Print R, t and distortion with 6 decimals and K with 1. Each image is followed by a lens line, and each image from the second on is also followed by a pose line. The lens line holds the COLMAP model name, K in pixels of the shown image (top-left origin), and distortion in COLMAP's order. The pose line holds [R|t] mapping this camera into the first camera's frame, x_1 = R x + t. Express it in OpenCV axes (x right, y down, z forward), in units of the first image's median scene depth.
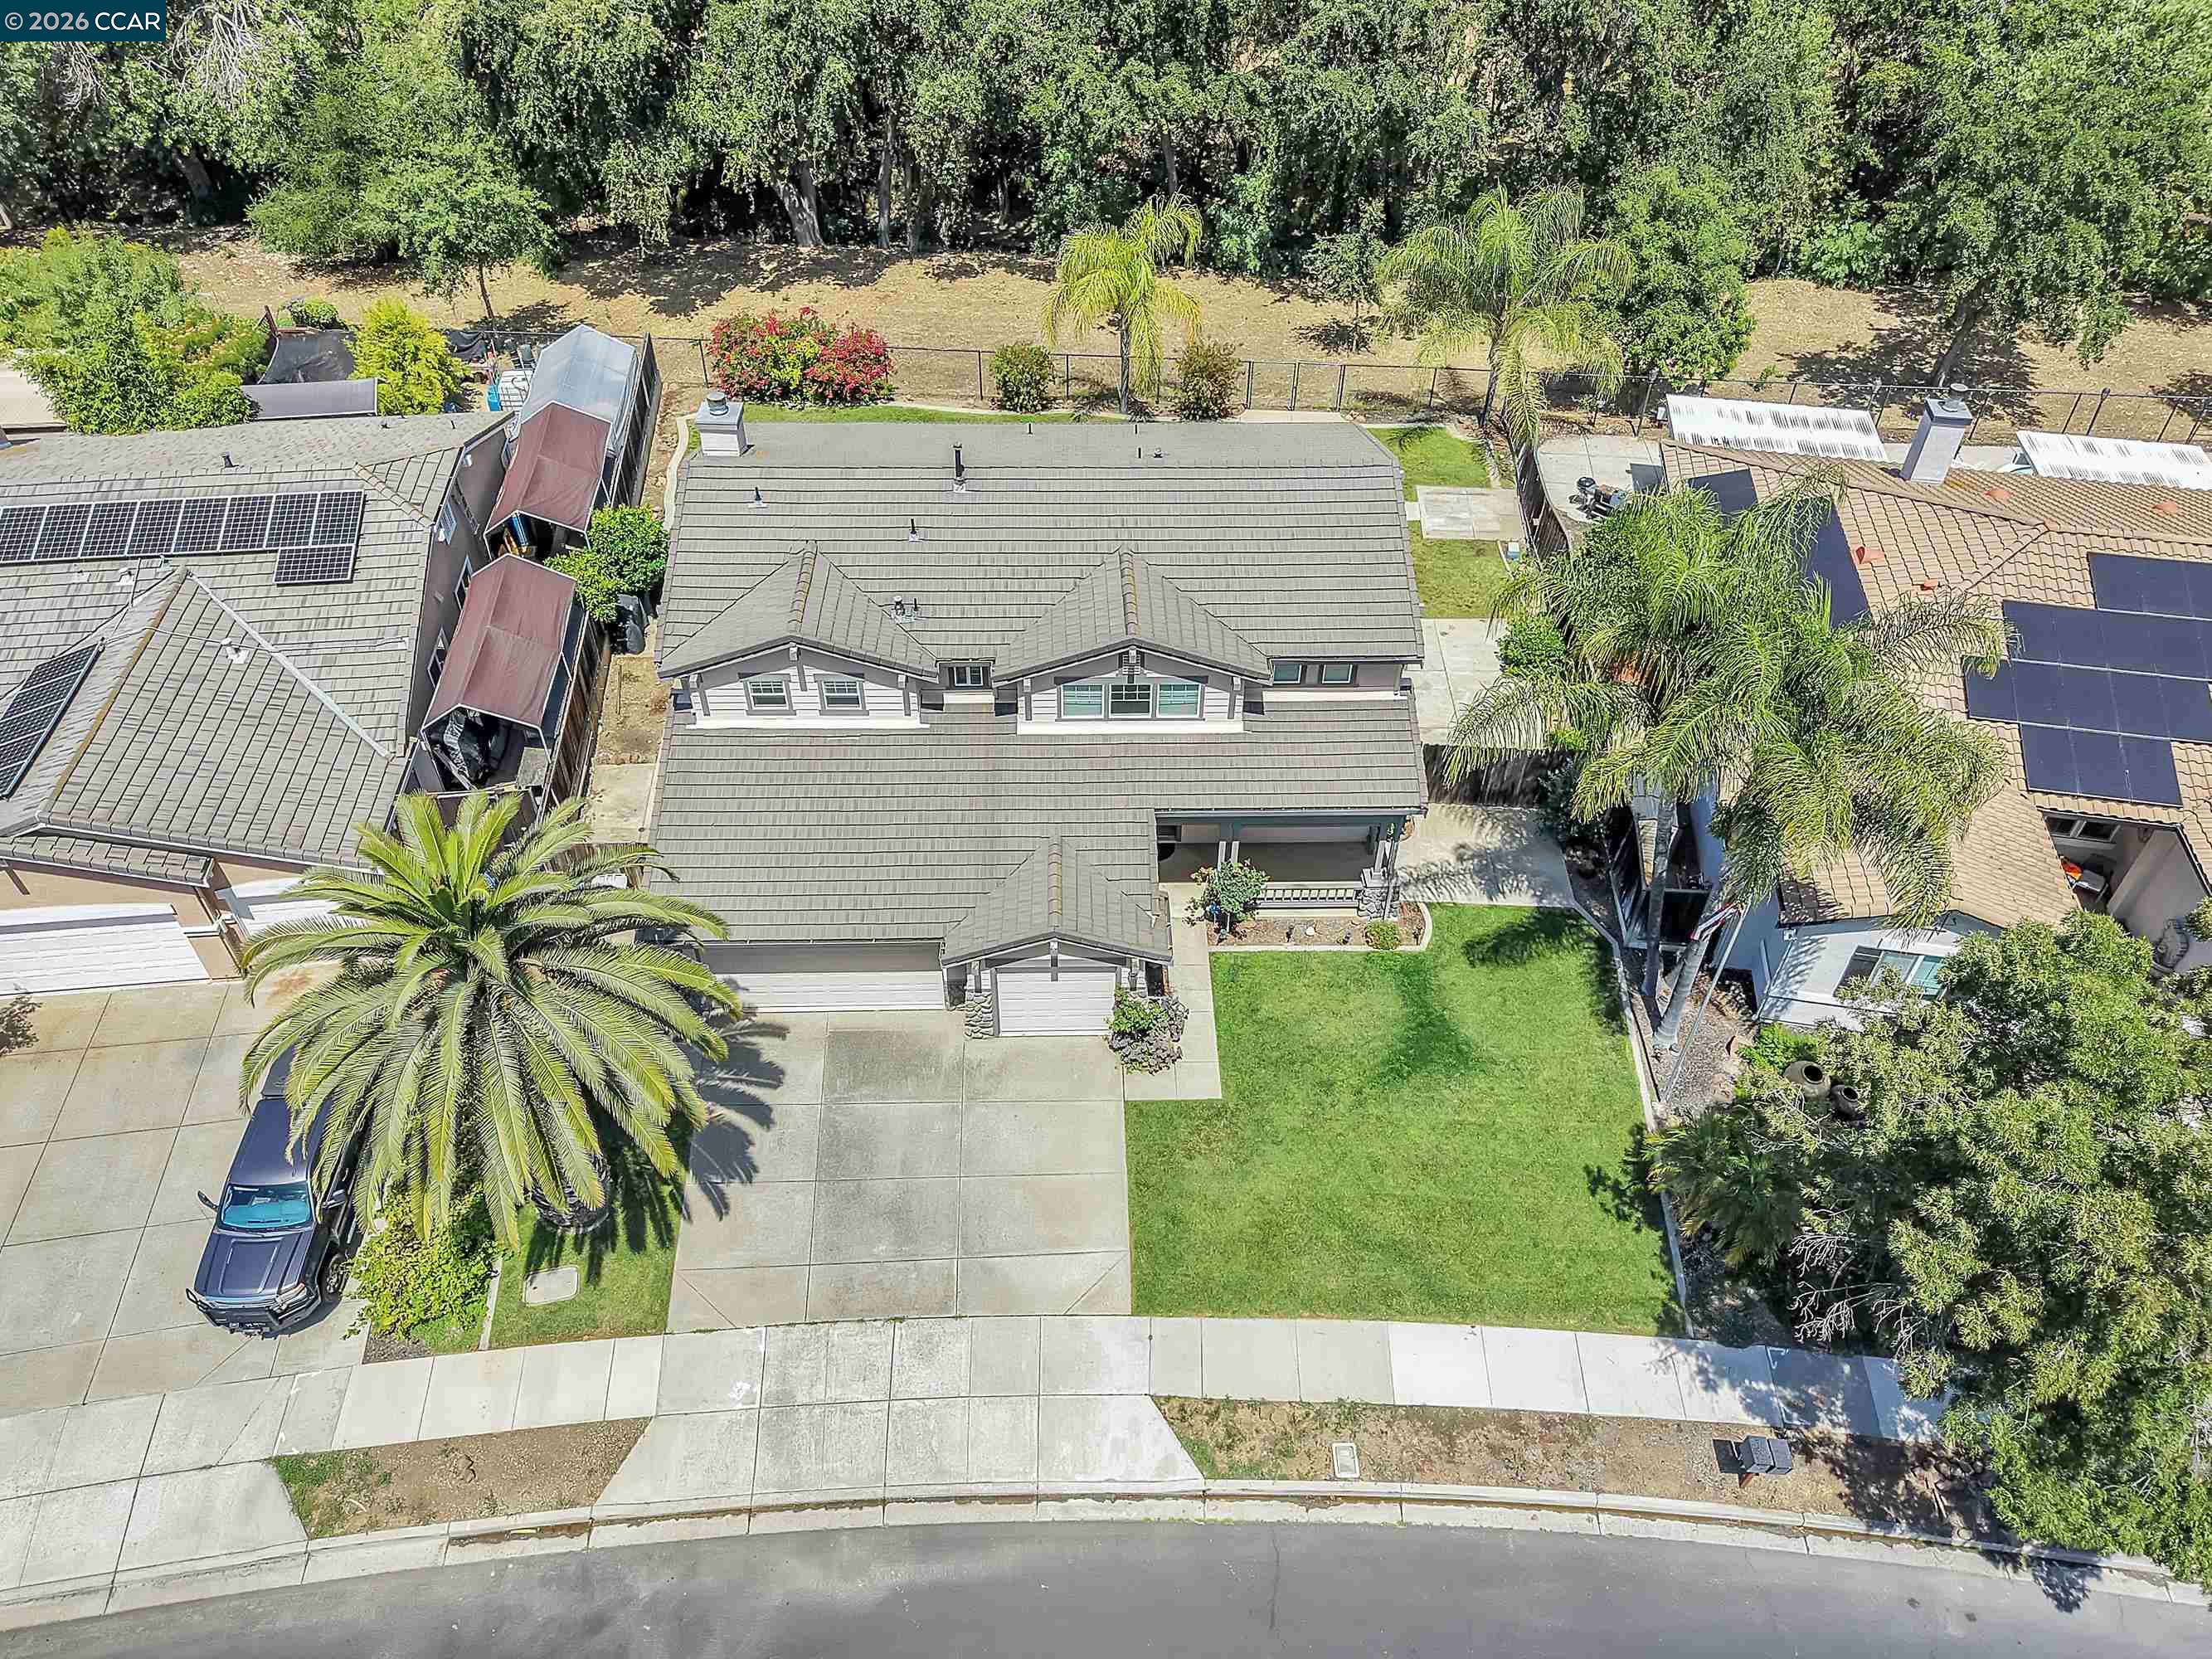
lens RADIAL K [[1523.2, 0, 1124.1], [0, 1523.2, 828.7], [0, 0, 1]] dist [0.025836, -0.020314]
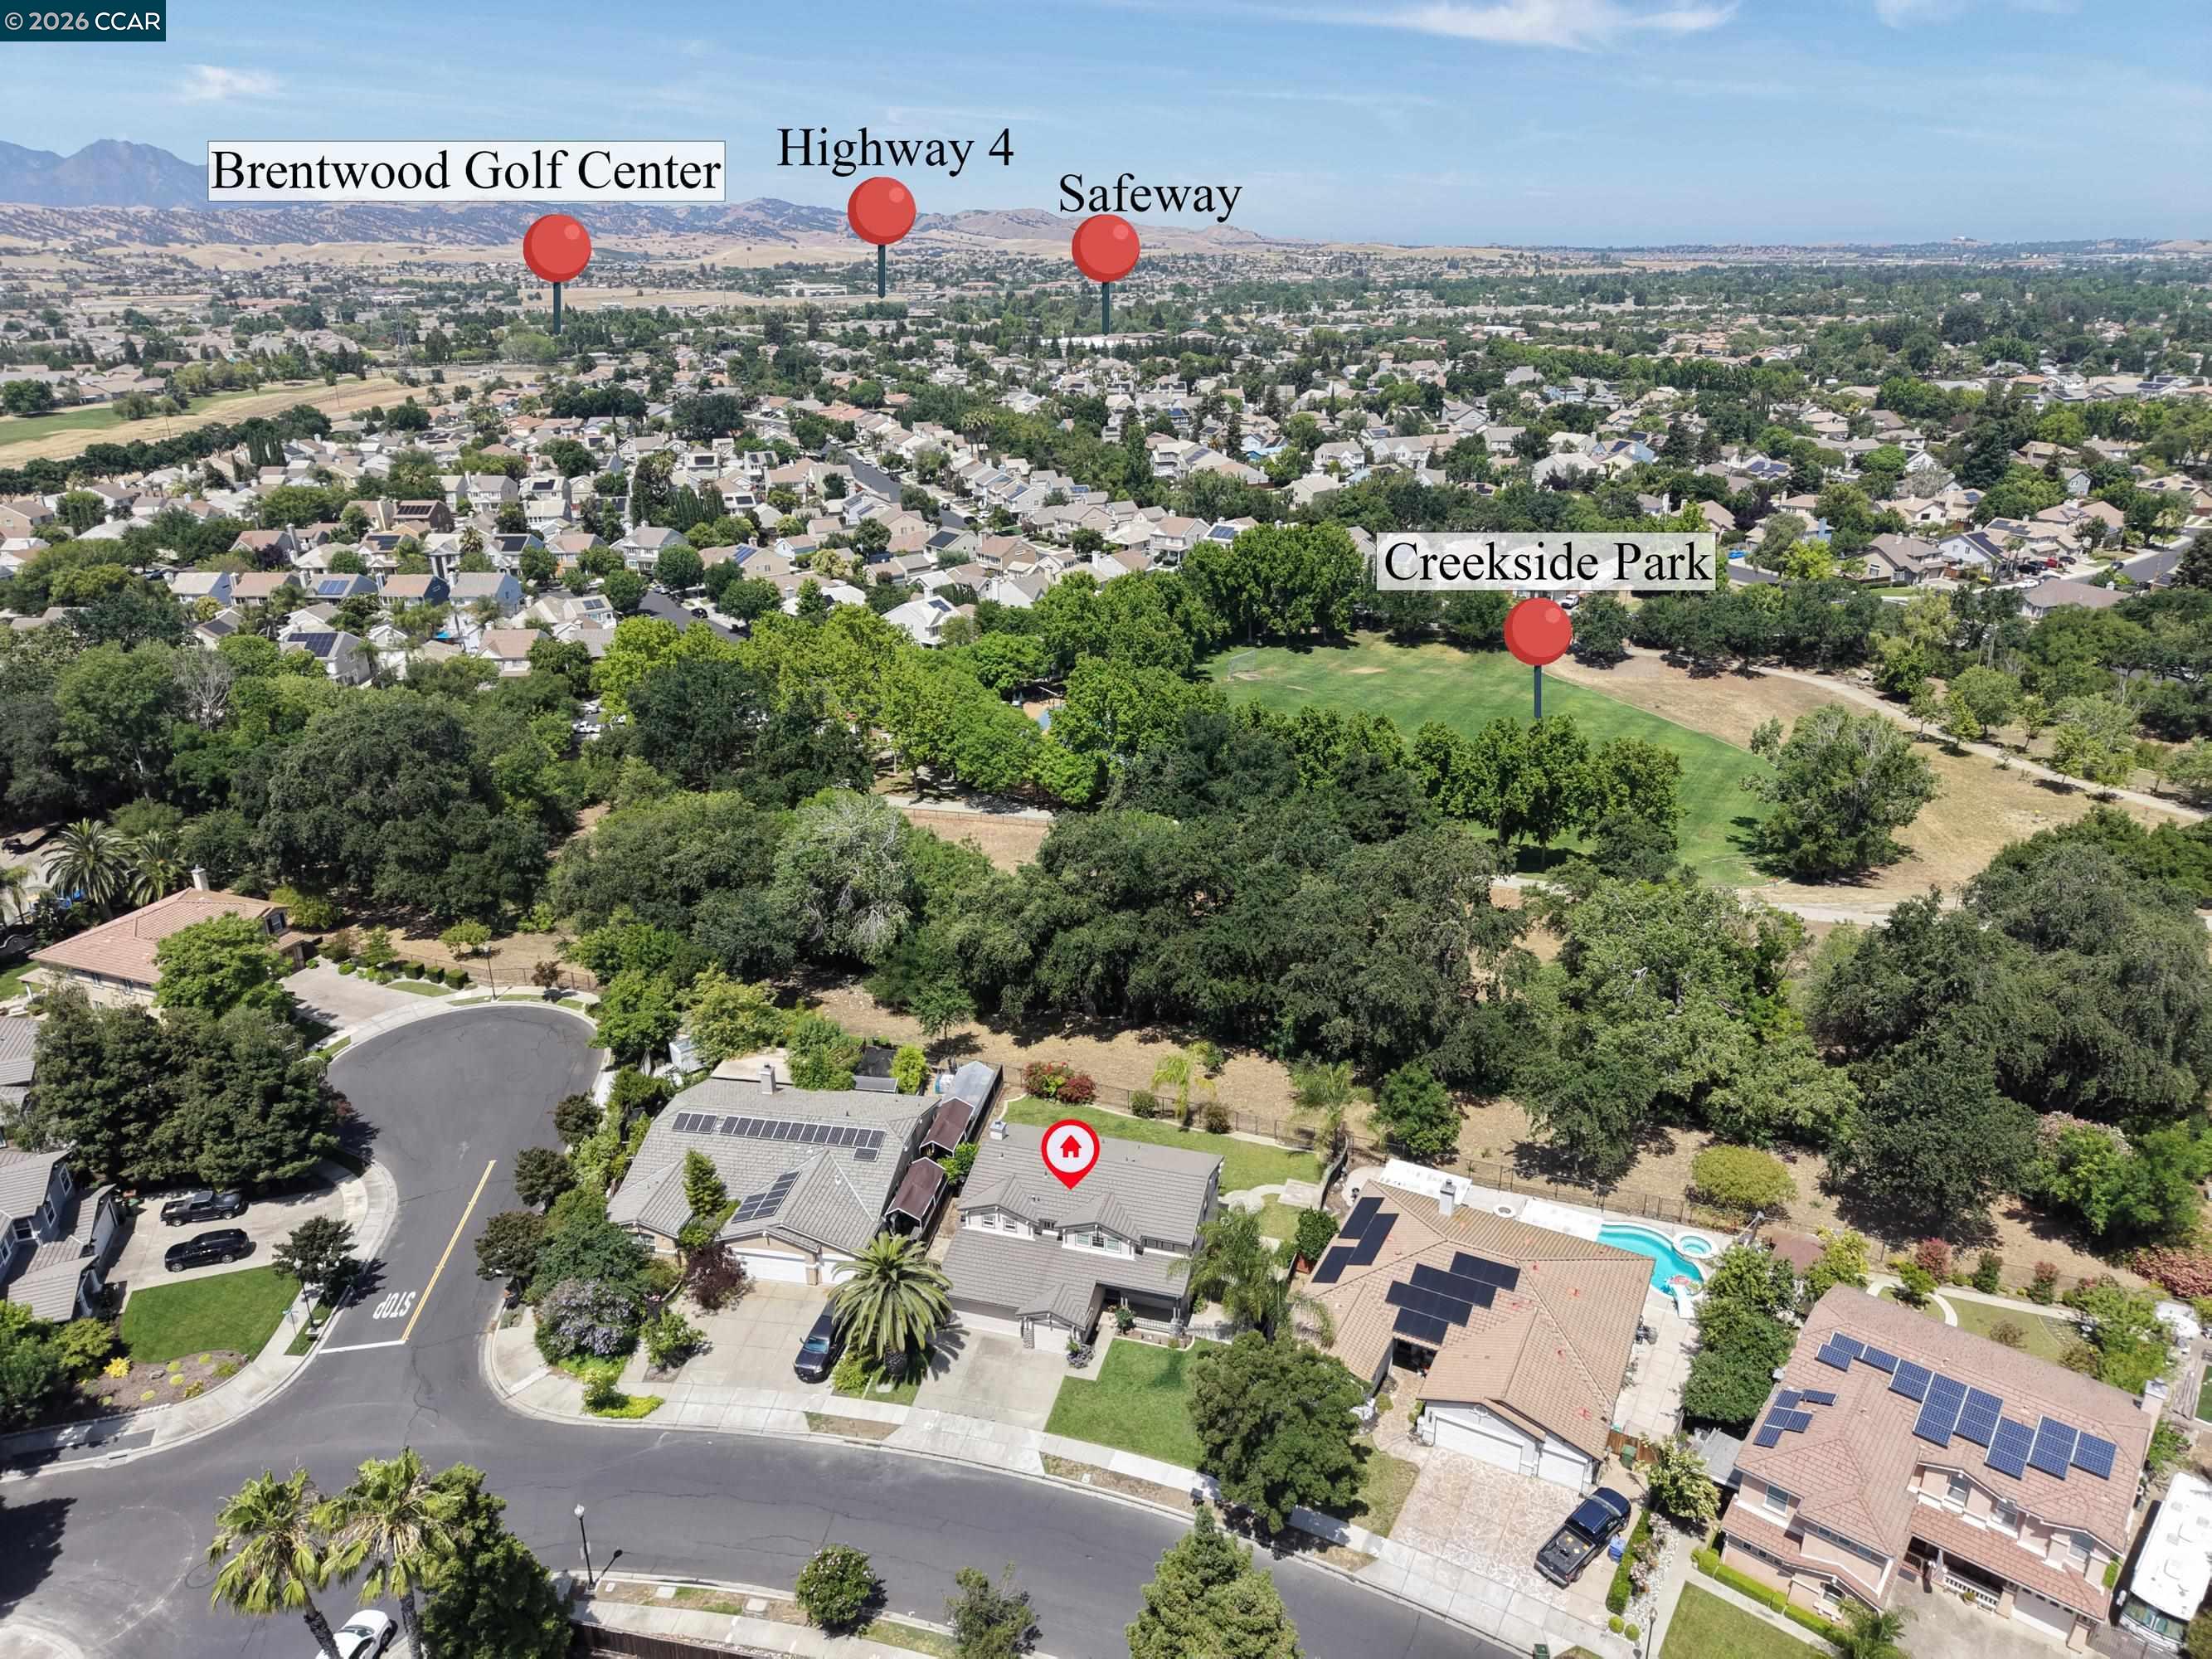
lens RADIAL K [[1523.2, 0, 1119.6], [0, 1523.2, 806.7], [0, 0, 1]] dist [0.025836, -0.020314]
pose [[0.954218, 0.086626, -0.286293, 0.866568], [-0.184971, 0.923080, -0.337206, 0.137452], [0.235060, 0.374724, 0.896844, -2.117442]]
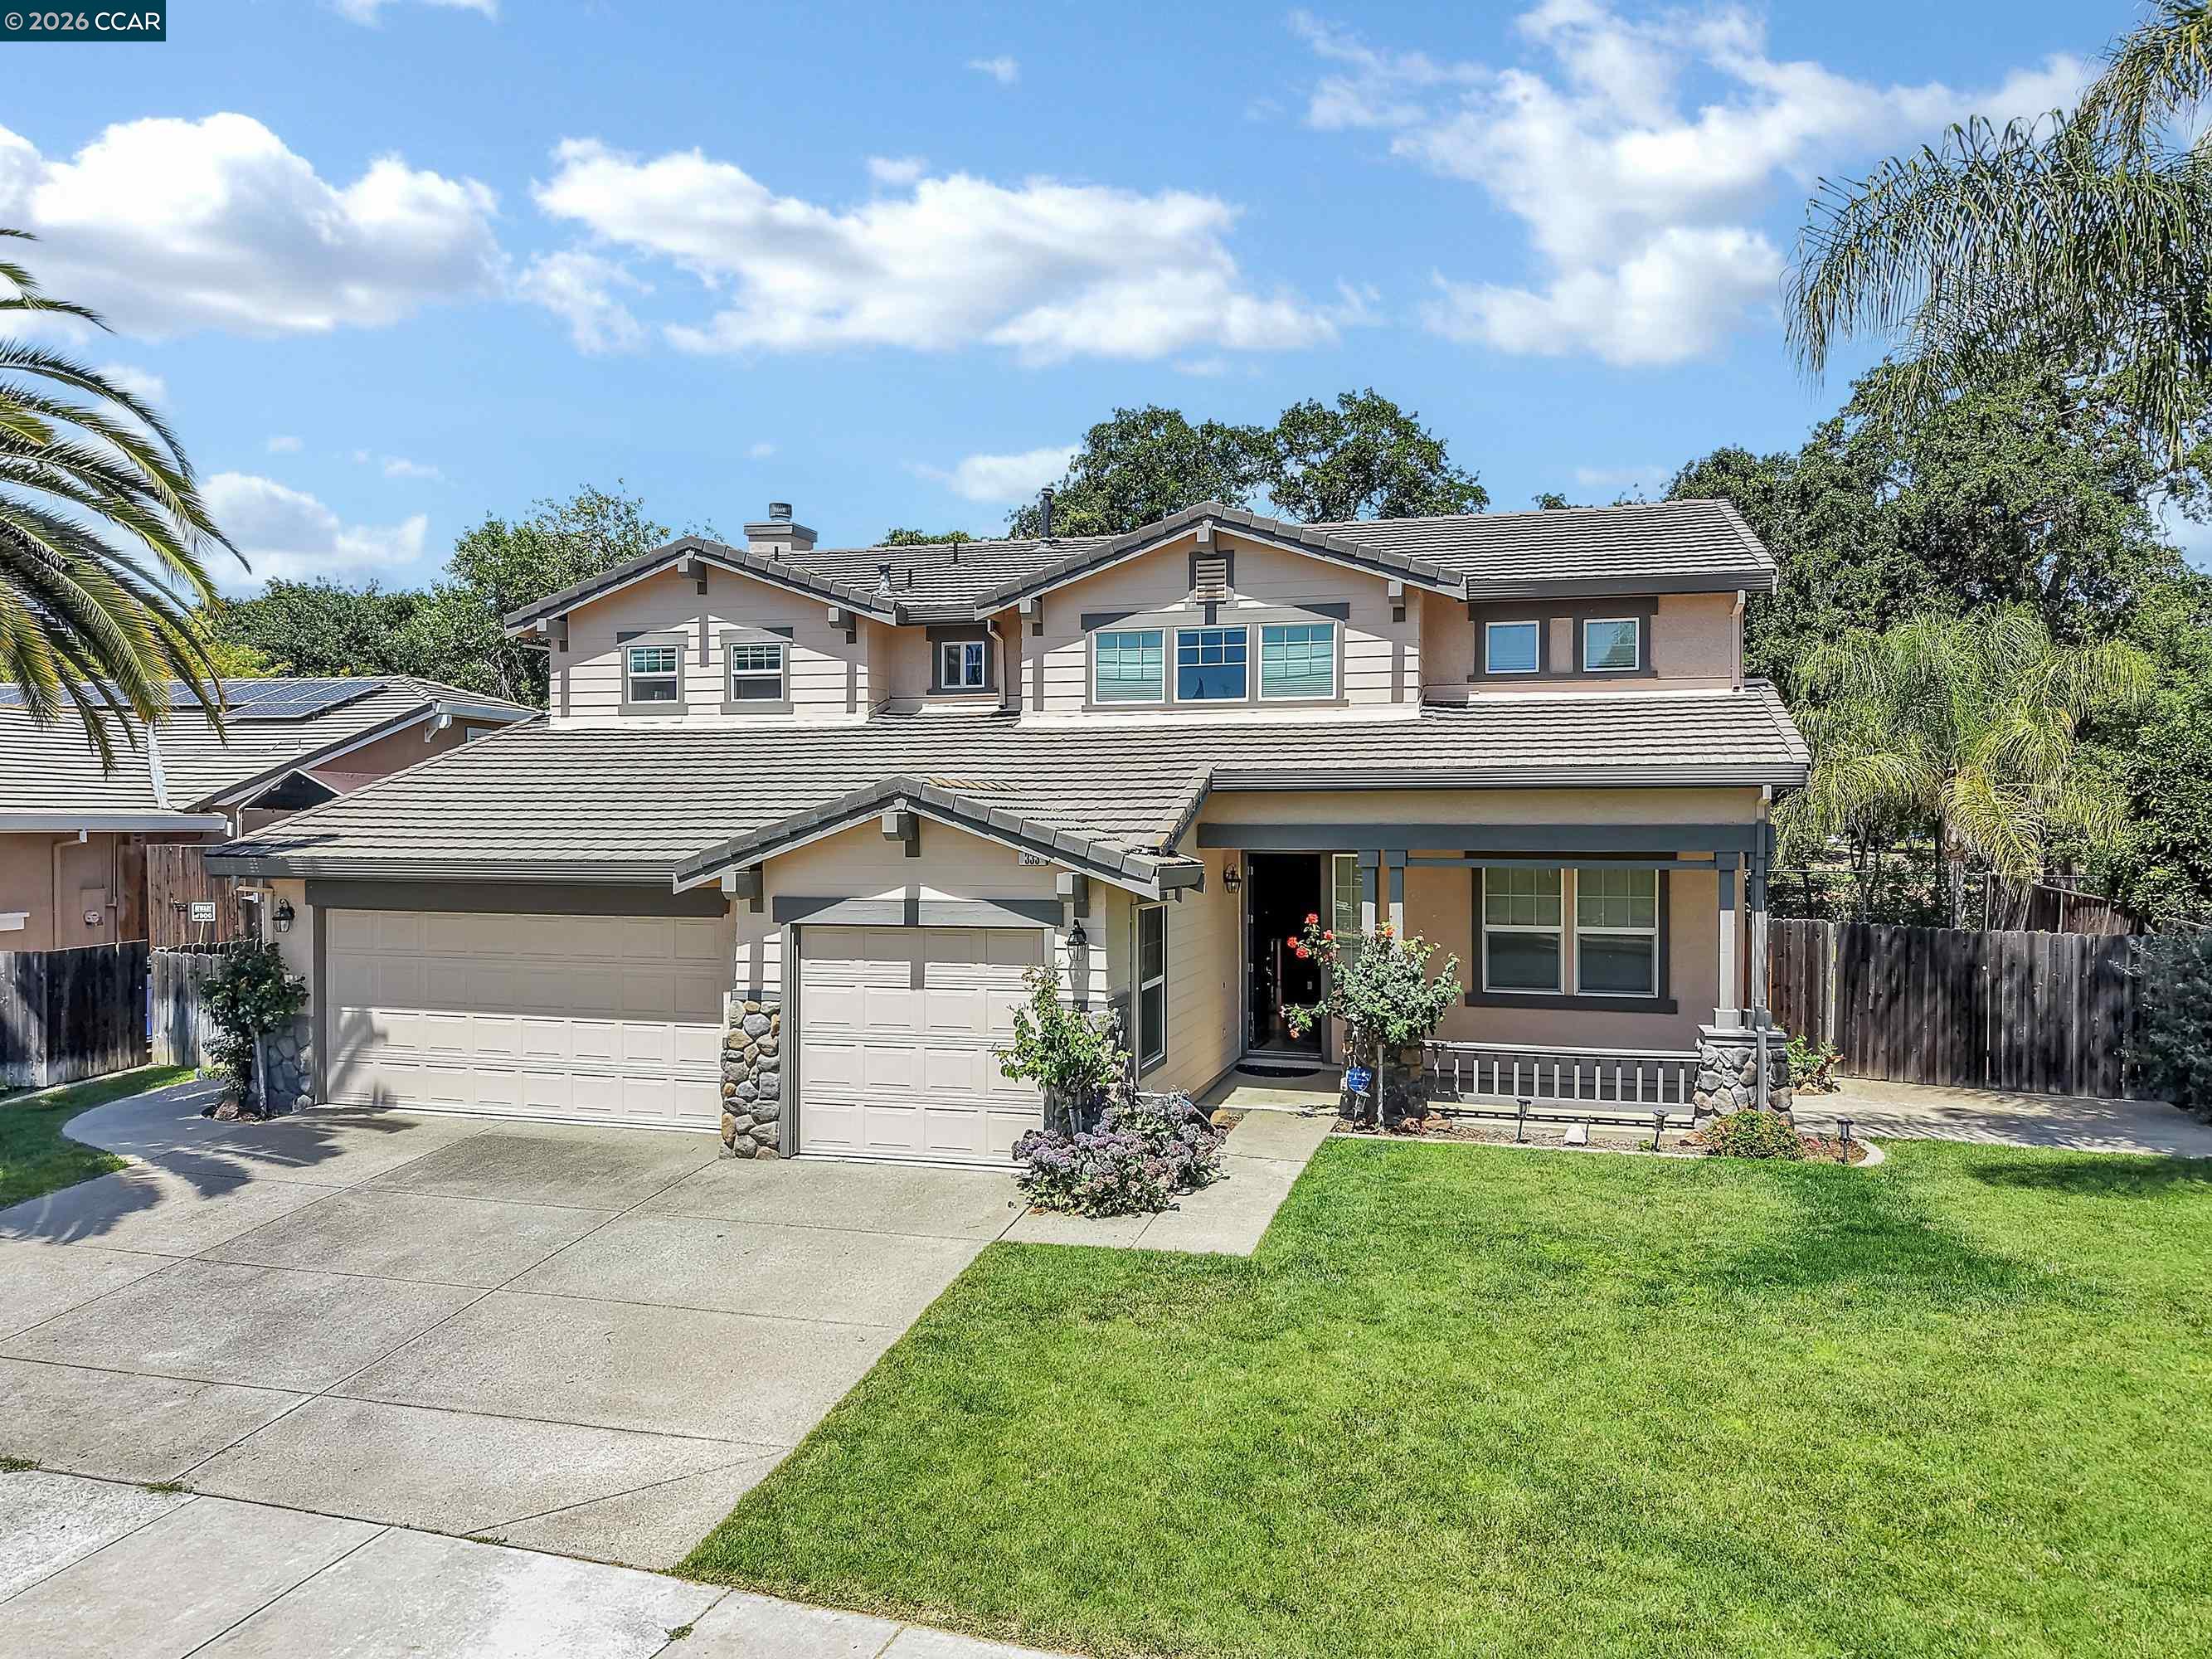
lens RADIAL K [[1523.2, 0, 1112.5], [0, 1523.2, 835.7], [0, 0, 1]] dist [0.025836, -0.020314]
pose [[0.950335, -0.017204, -0.310752, 0.143775], [-0.196033, 0.742425, -0.640606, 0.331296], [0.241731, 0.669708, 0.702180, 0.648361]]
